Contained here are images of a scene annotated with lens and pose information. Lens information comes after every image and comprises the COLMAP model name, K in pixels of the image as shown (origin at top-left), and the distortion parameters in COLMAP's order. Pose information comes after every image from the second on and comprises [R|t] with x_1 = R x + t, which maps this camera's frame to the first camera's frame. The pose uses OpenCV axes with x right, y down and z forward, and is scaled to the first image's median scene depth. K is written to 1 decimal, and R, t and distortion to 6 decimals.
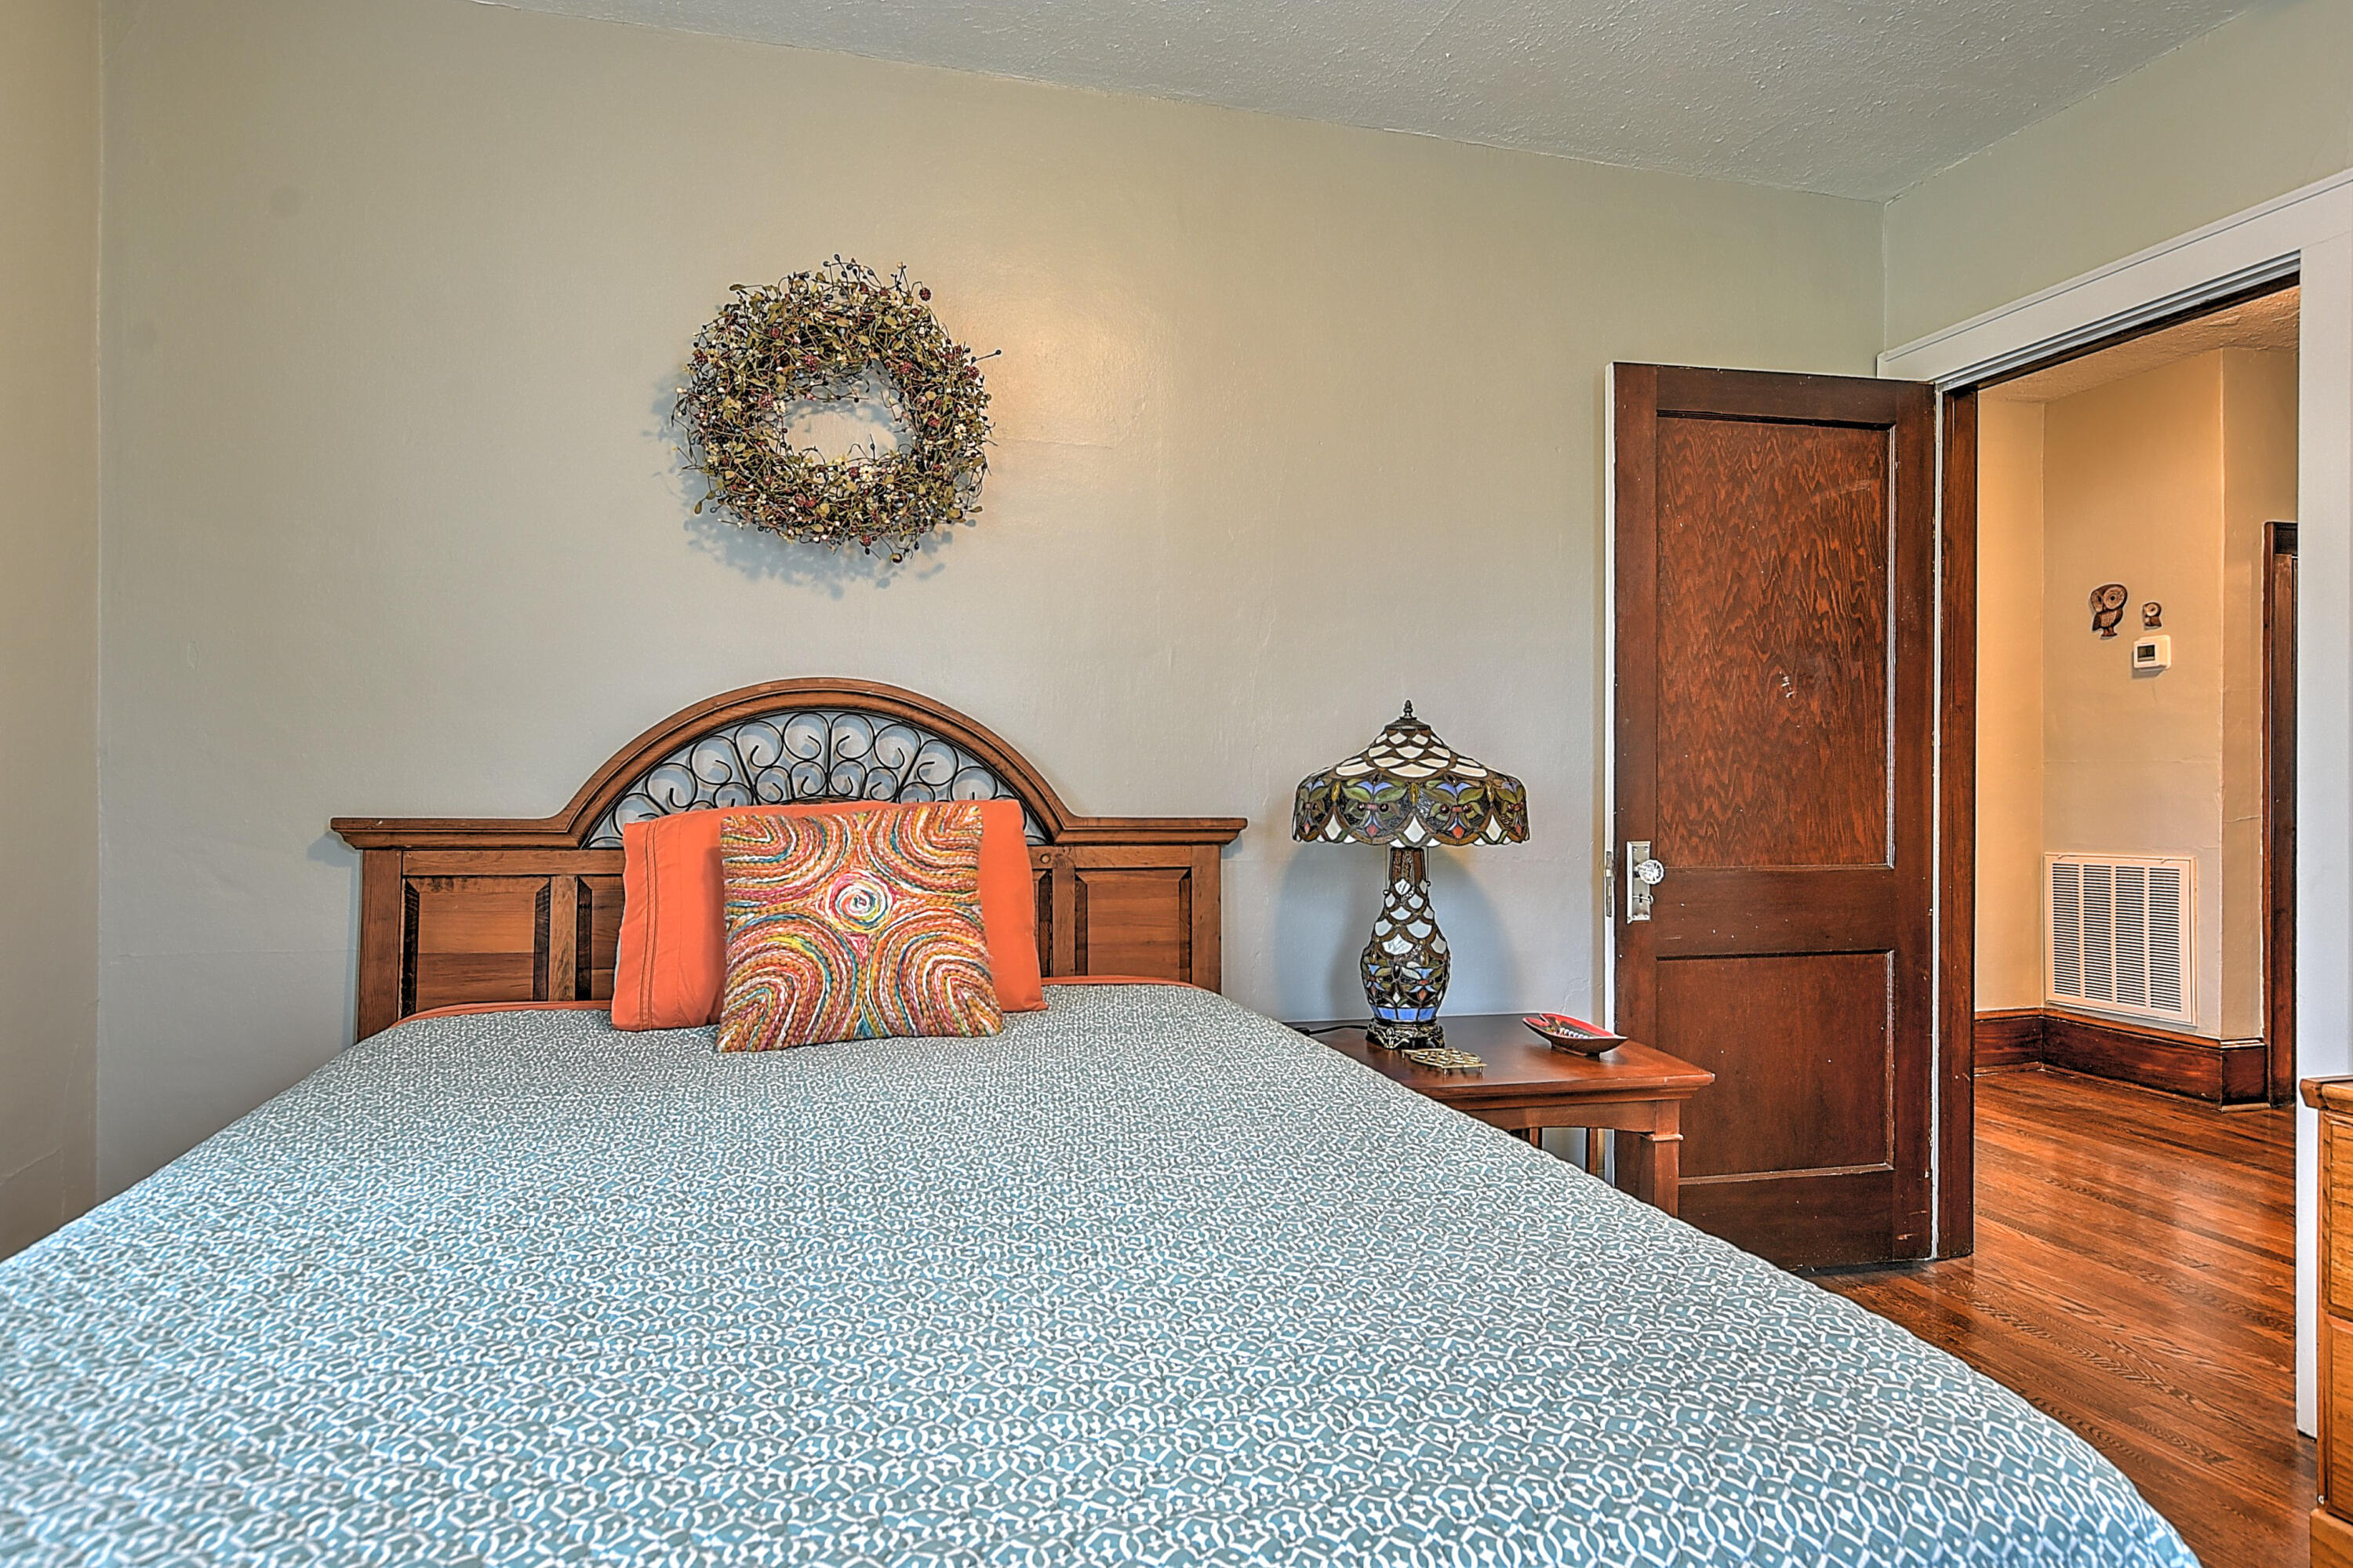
lens RADIAL K [[1349.1, 0, 1171.1], [0, 1349.1, 782.4], [0, 0, 1]] dist [0.005053, 0.000148]
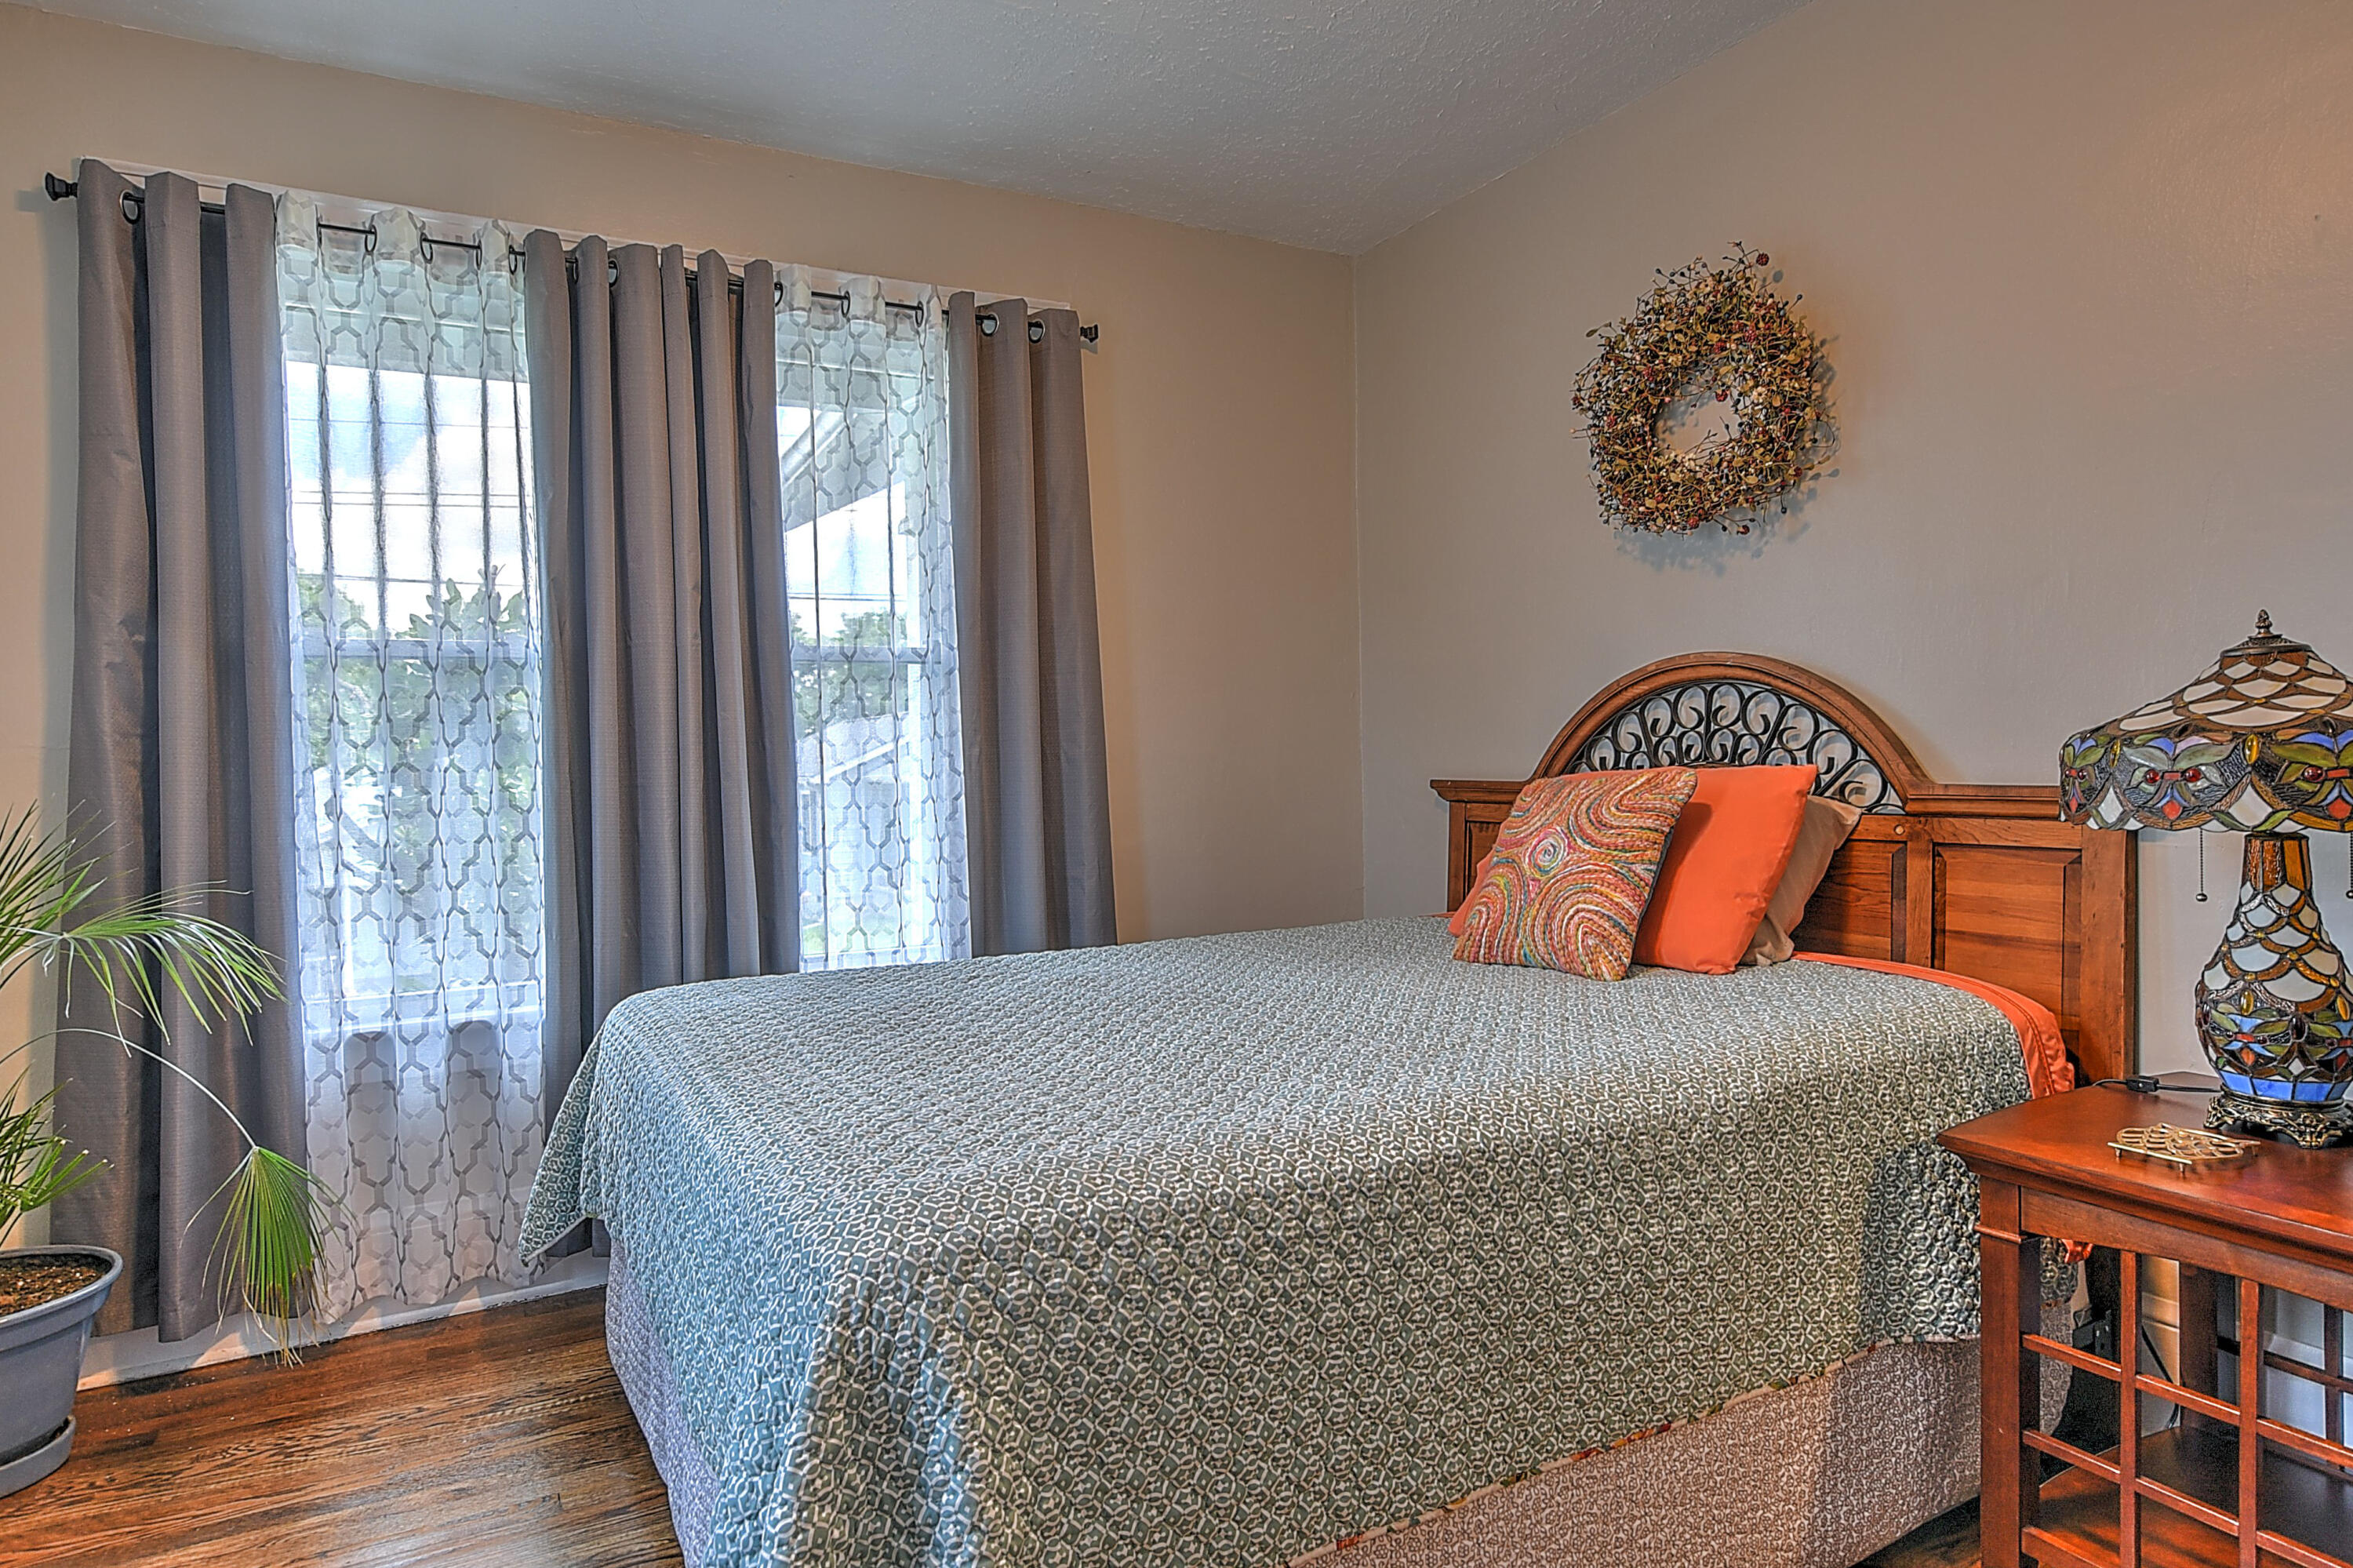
lens RADIAL K [[1303.4, 0, 1177.8], [0, 1303.4, 791.3], [0, 0, 1]] dist [-0.001064, -0.000285]
pose [[0.266461, 0.014322, -0.963739, 0.647168], [0.016661, 0.999672, 0.019462, 0.006227], [0.963702, -0.021242, 0.266135, 0.321724]]
